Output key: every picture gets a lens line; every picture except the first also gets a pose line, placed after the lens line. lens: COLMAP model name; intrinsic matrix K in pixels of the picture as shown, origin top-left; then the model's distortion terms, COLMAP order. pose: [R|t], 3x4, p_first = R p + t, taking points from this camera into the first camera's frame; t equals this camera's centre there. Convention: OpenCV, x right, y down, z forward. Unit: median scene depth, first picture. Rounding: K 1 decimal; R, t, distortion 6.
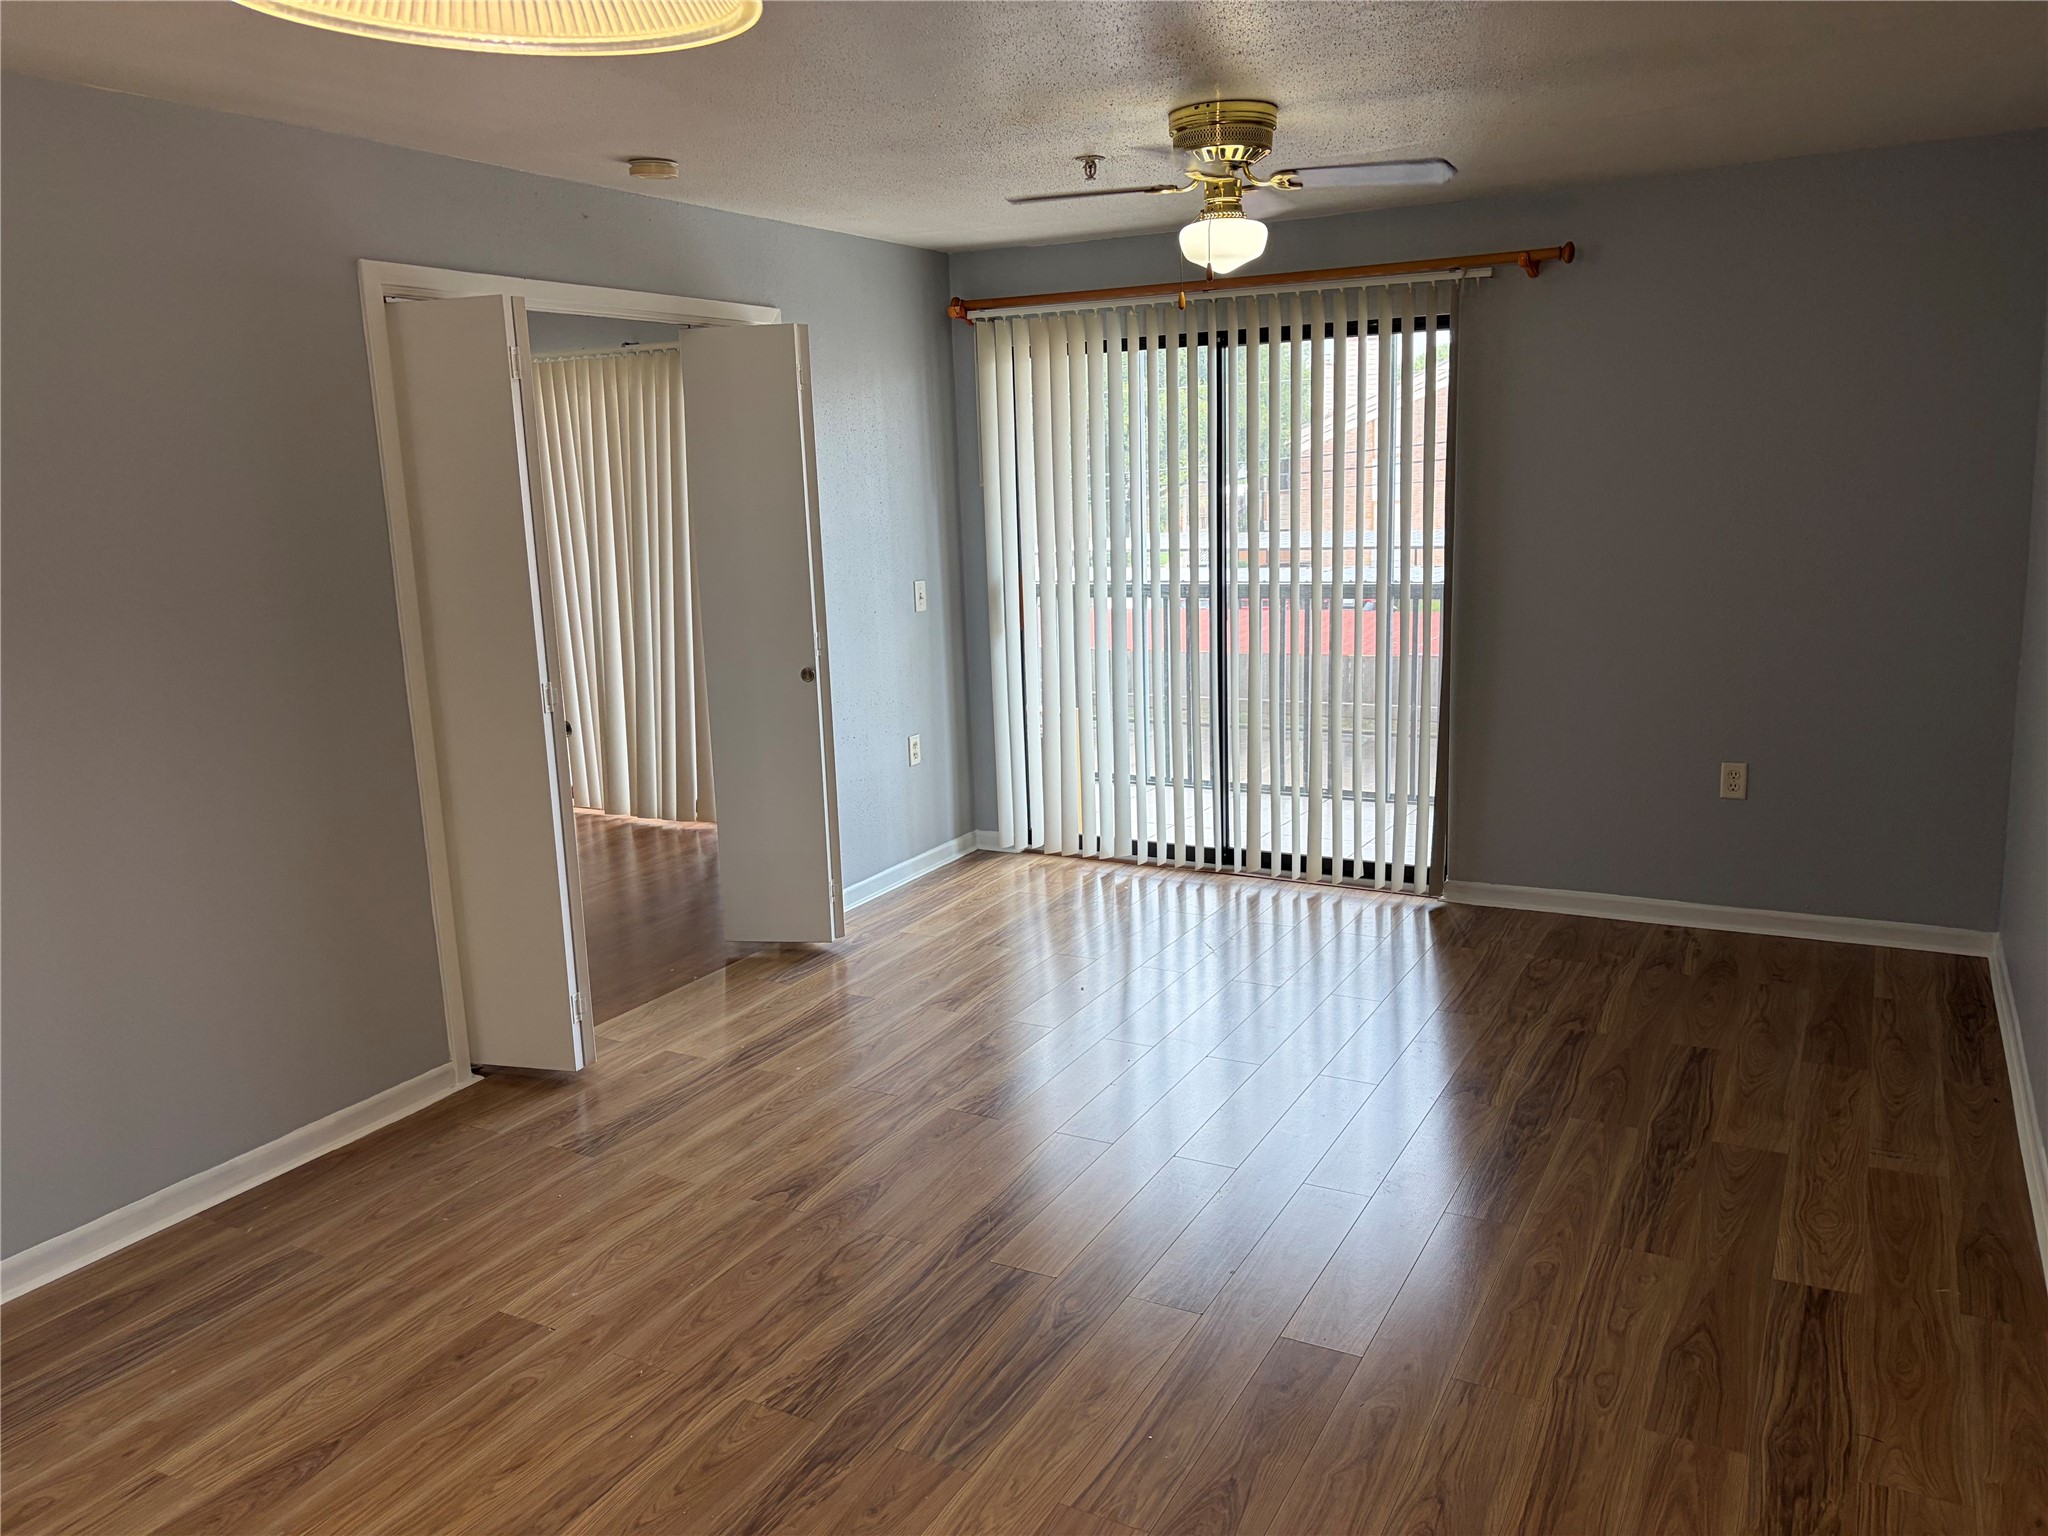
lens RADIAL K [[1534.2, 0, 1012.2], [0, 1534.2, 774.5], [0, 0, 1]] dist [0.055036, -0.067235]
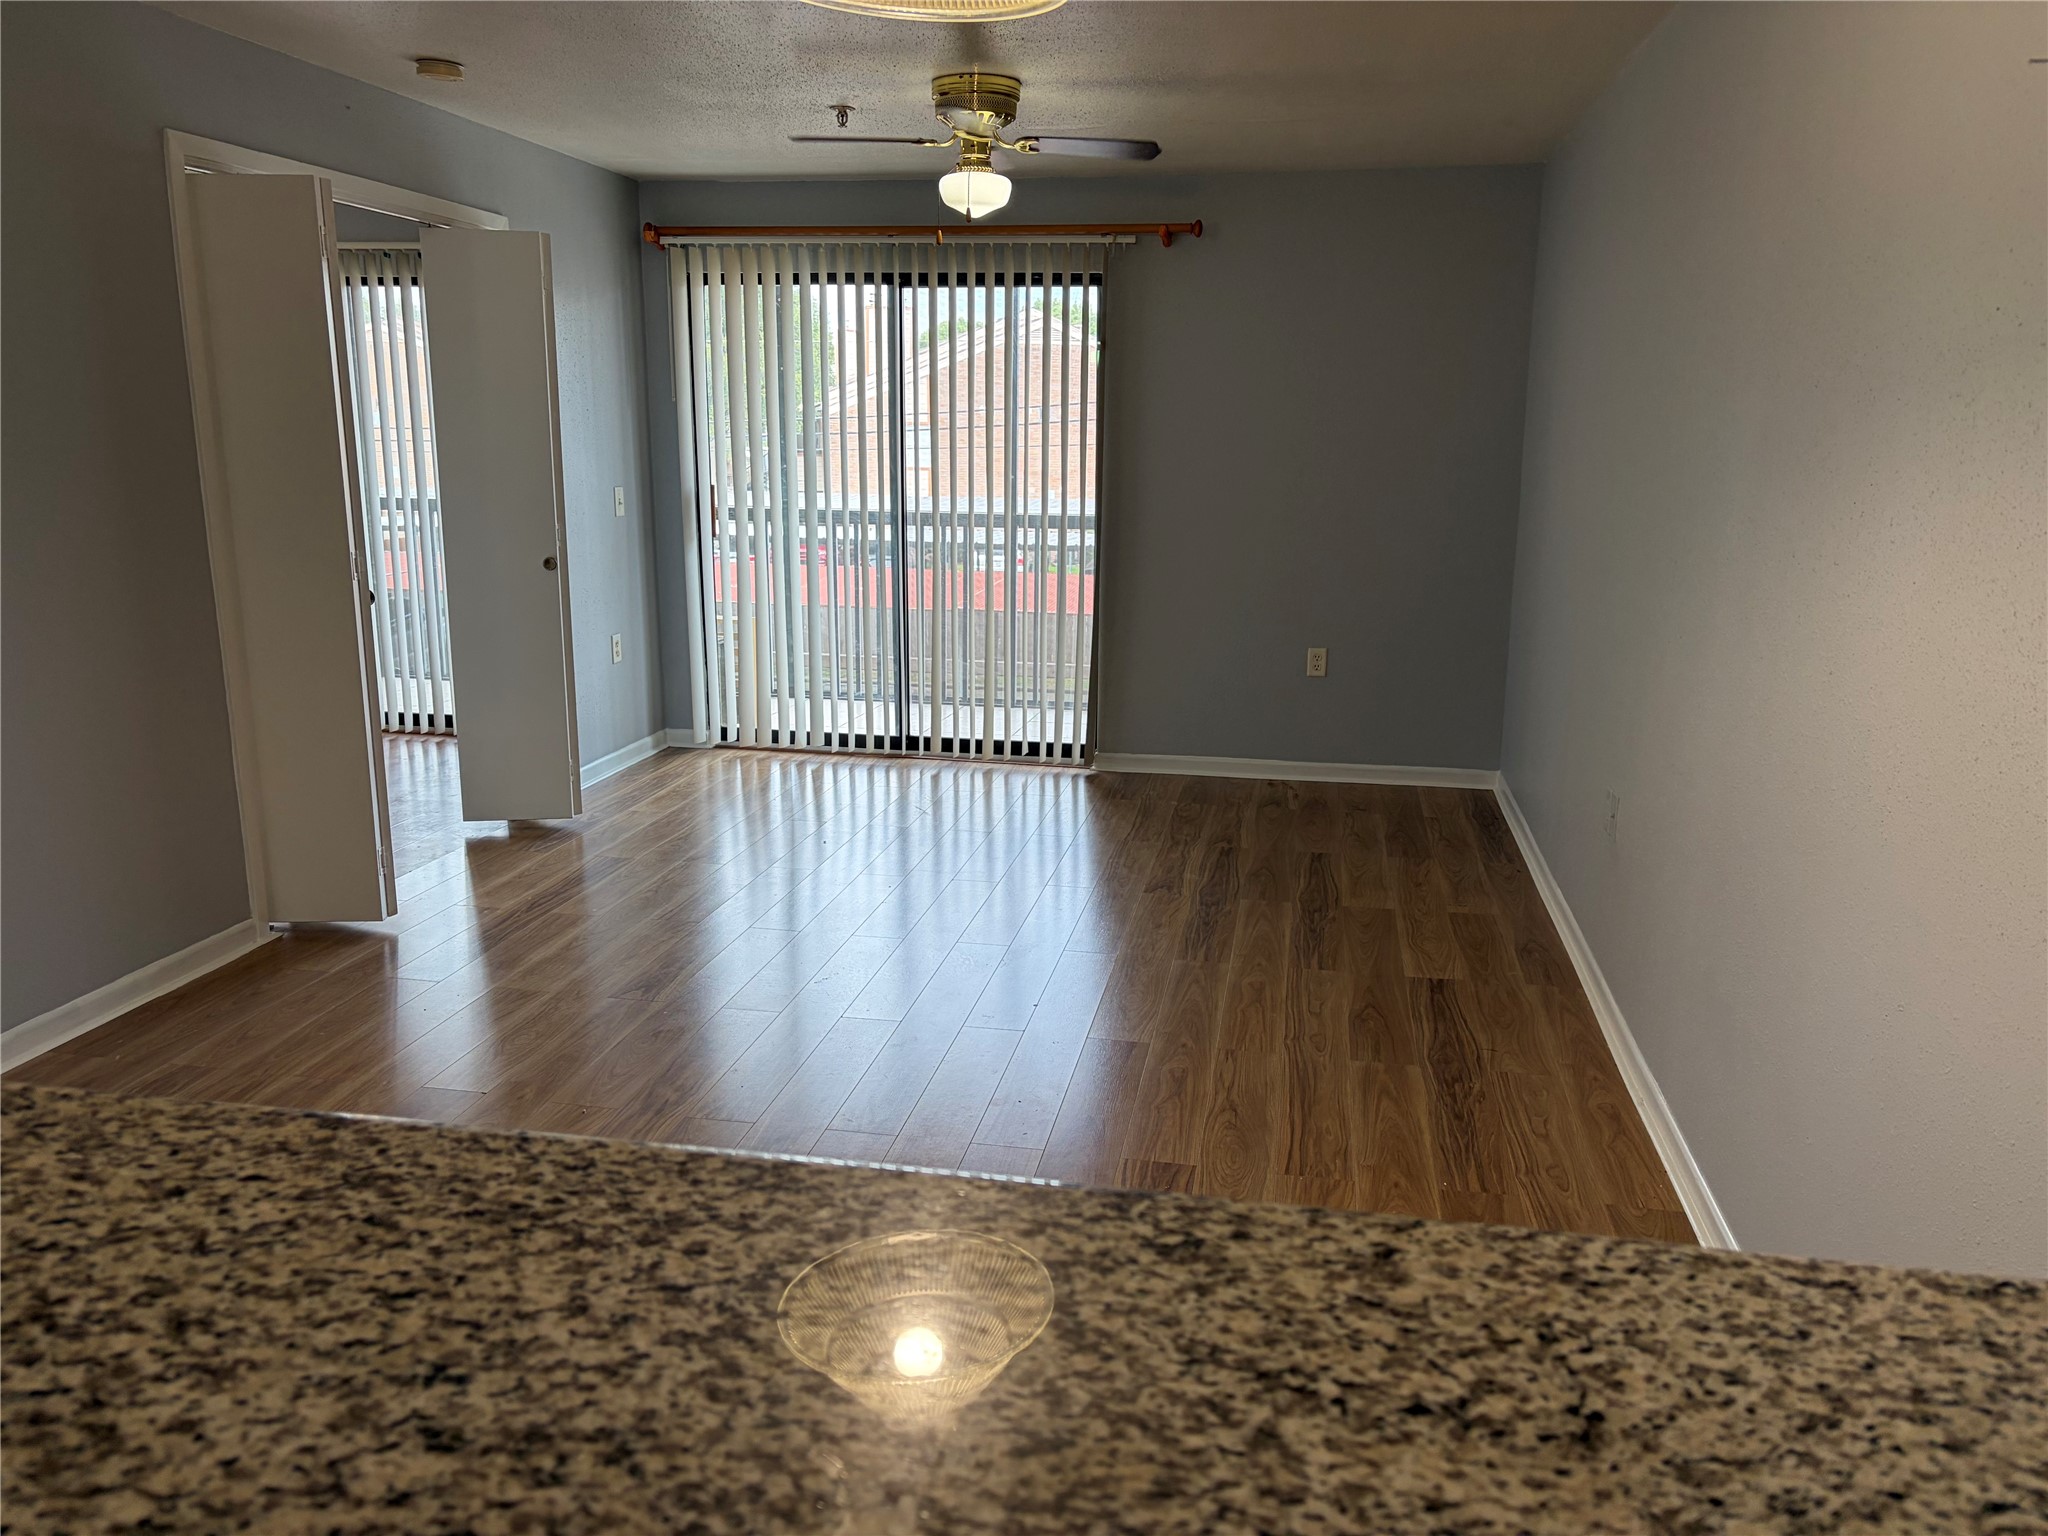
lens RADIAL K [[1543.5, 0, 1024.0], [0, 1543.5, 768.0], [0, 0, 1]] dist [0.055849, -0.007712]
pose [[0.948897, -0.026782, 0.314446, -0.211778], [0.022072, 0.999585, 0.018530, 0.082002], [-0.314812, -0.010642, 0.949094, -0.168480]]
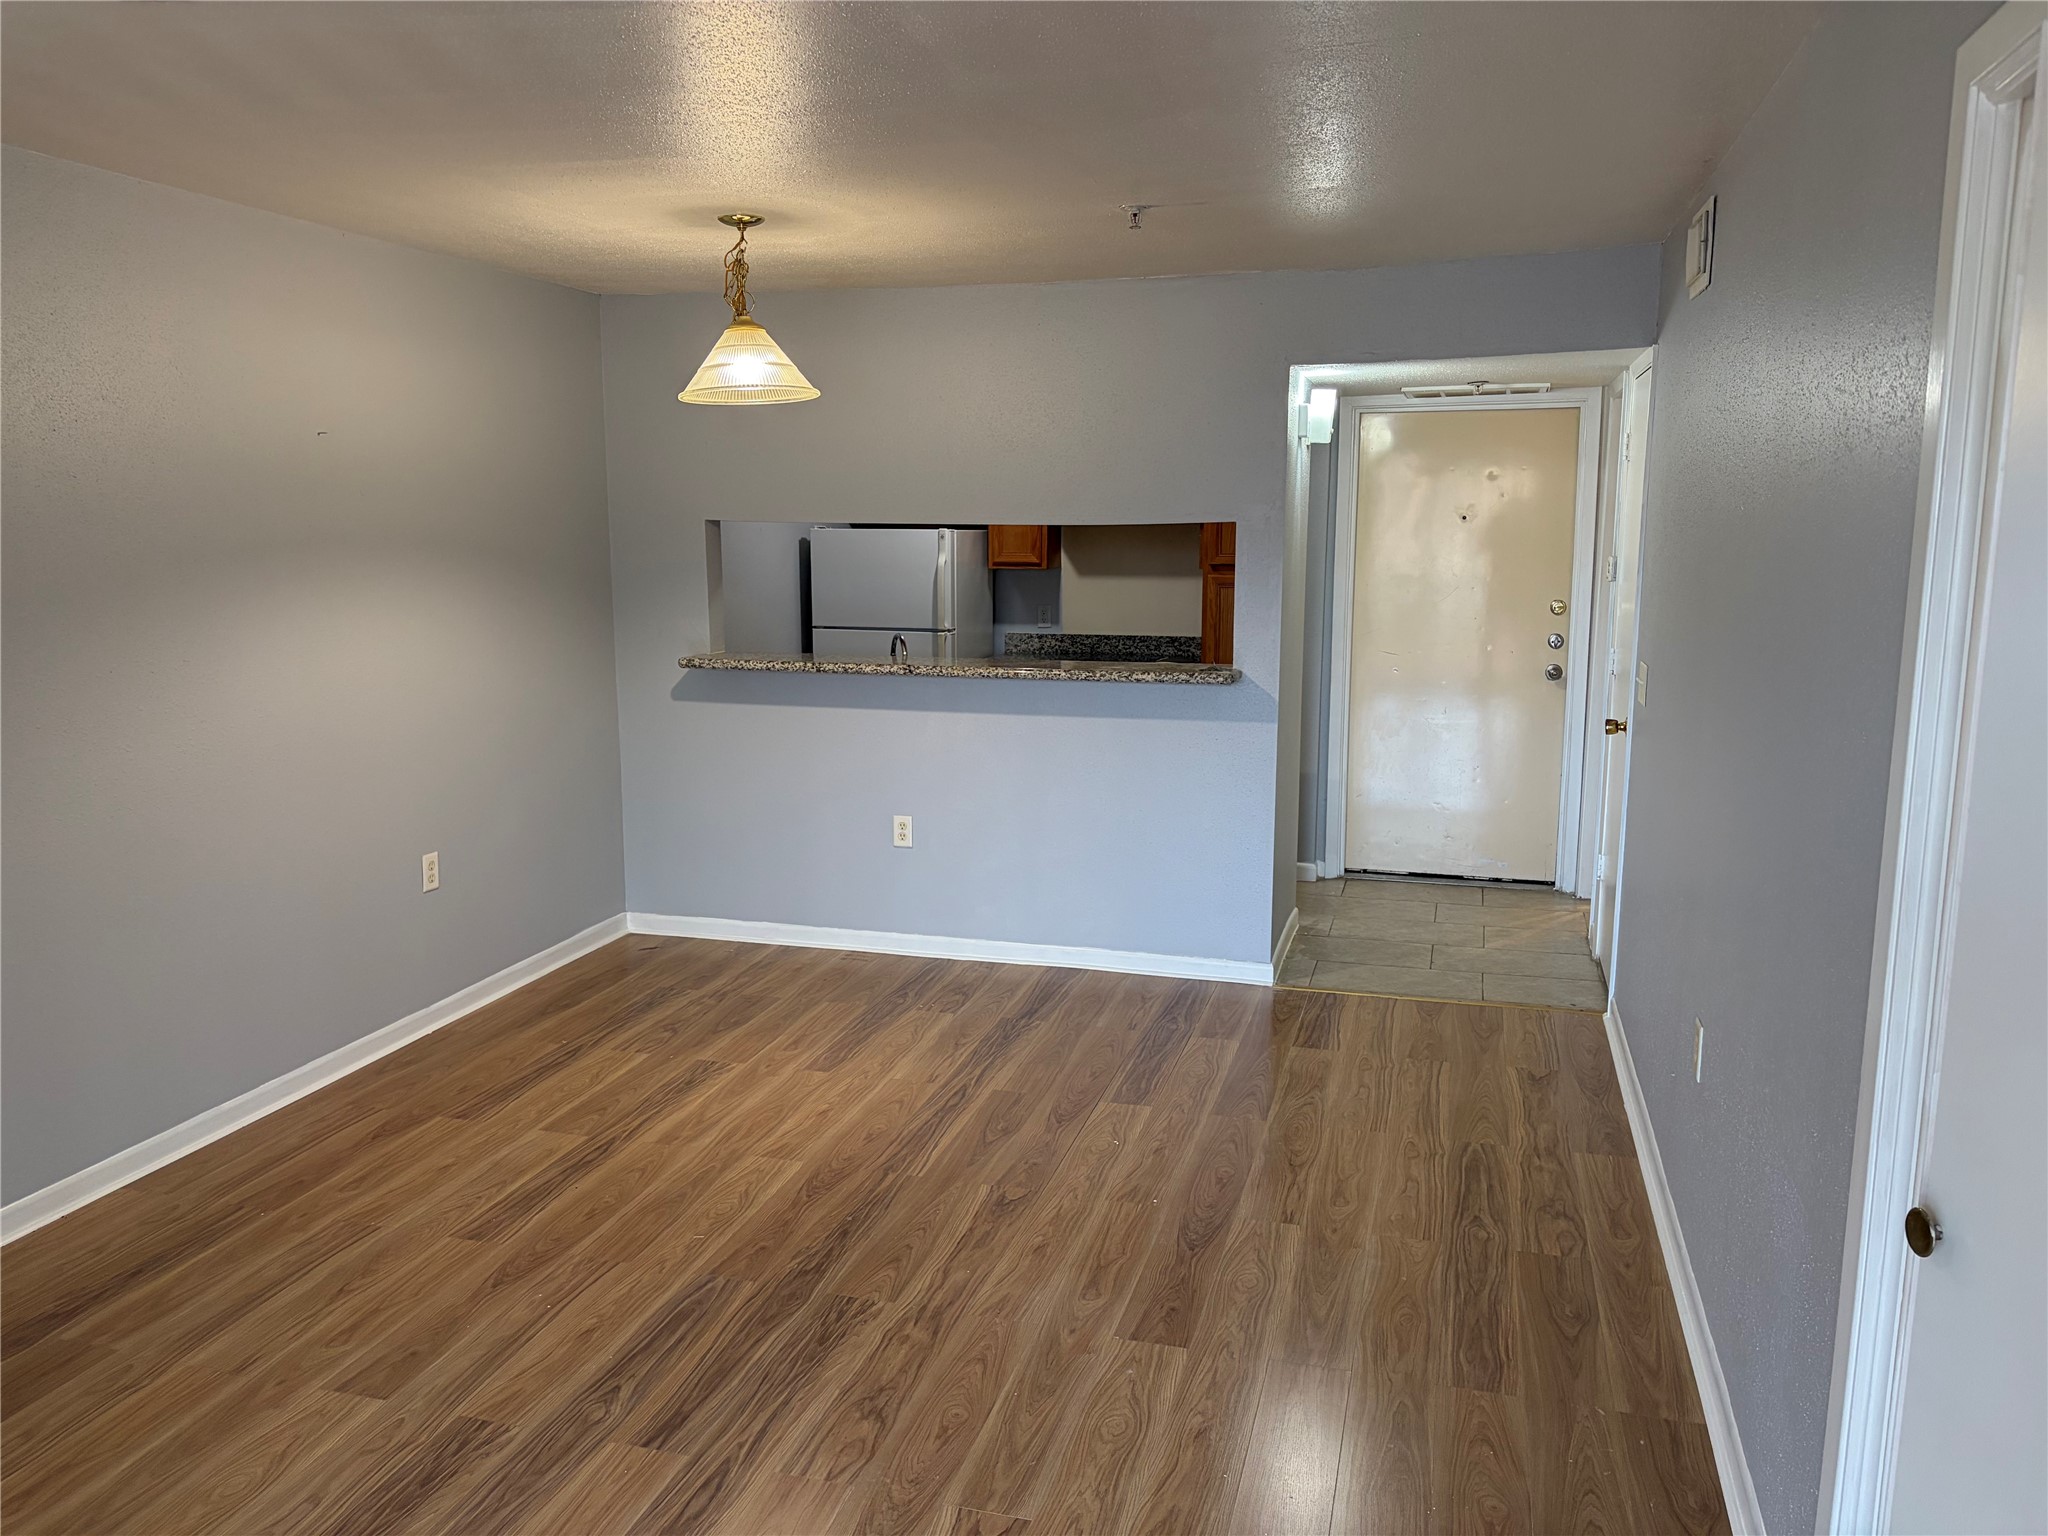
lens RADIAL K [[1543.5, 0, 1024.0], [0, 1543.5, 768.0], [0, 0, 1]] dist [0.055849, -0.007712]
pose [[-0.973815, 0.077911, -0.213574, -0.033302], [-0.005103, 0.931715, 0.363154, -0.299300], [0.227284, 0.354735, -0.906921, 1.413234]]
